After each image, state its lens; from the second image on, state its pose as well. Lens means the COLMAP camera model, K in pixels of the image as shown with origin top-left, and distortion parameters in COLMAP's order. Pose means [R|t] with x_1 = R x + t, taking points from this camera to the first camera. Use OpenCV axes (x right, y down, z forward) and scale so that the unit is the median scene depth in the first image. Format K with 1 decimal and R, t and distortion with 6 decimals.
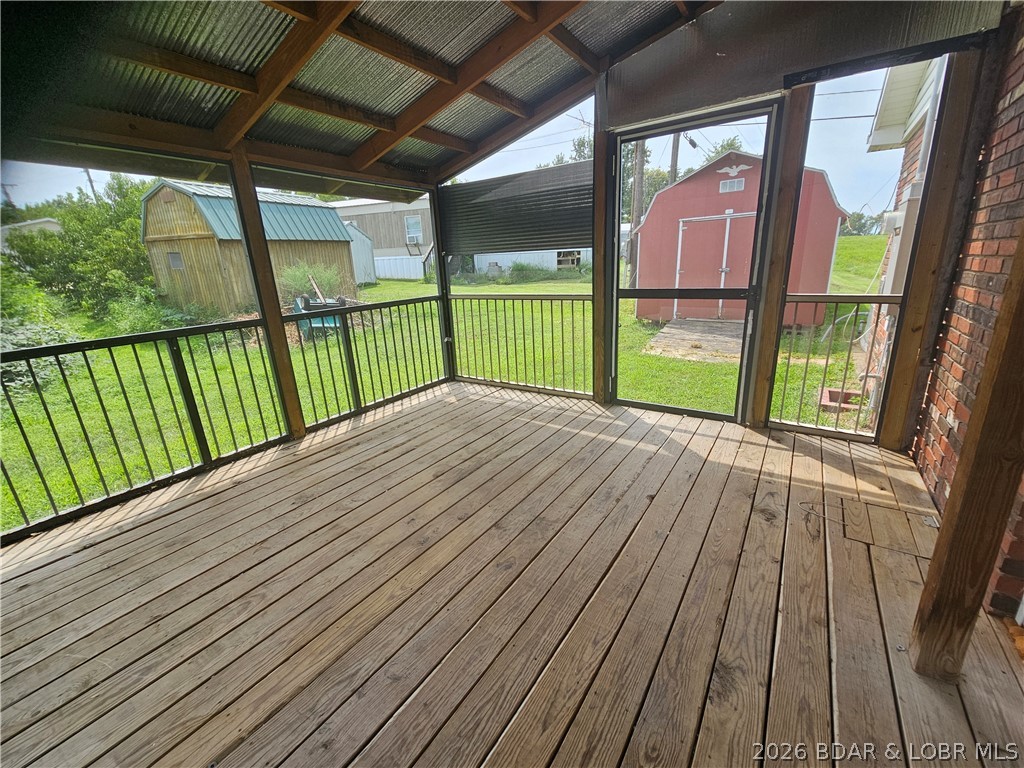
lens RADIAL K [[418.3, 0, 509.0], [0, 418.3, 382.3], [0, 0, 1]] dist [0.001233, -0.000129]
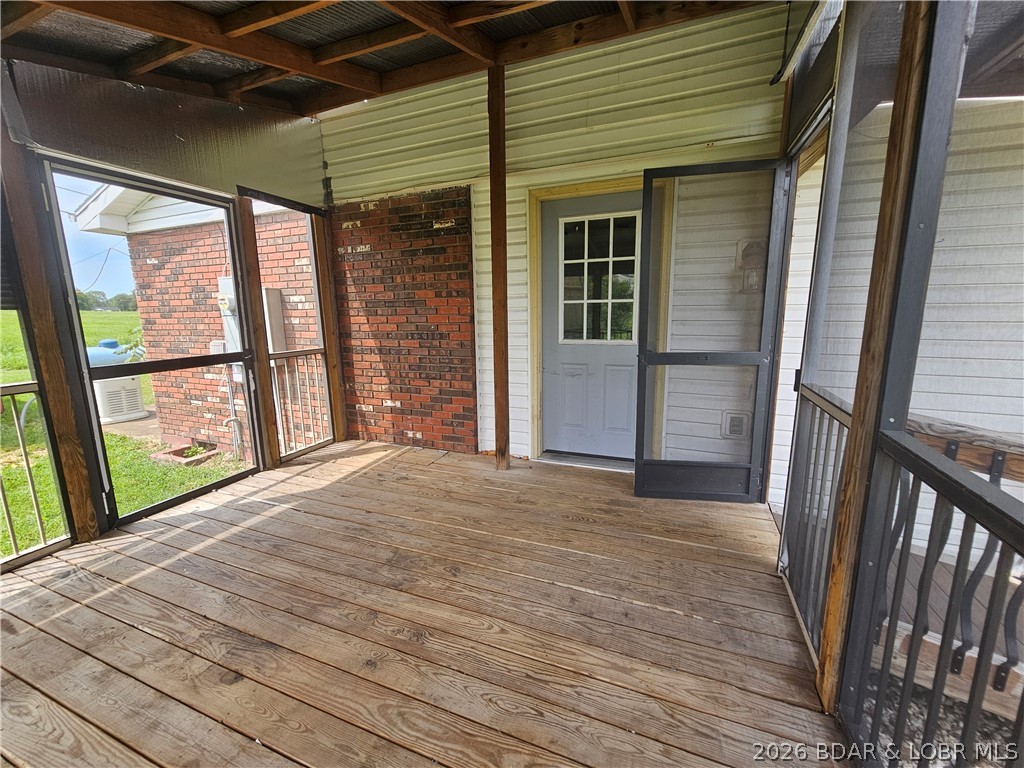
lens RADIAL K [[418.3, 0, 509.0], [0, 418.3, 385.7], [0, 0, 1]] dist [0.001233, -0.000129]
pose [[-0.211237, -0.130399, 0.968698, -0.685530], [0.294254, 0.936601, 0.190244, -0.142302], [-0.932091, 0.325230, -0.159474, 0.539462]]
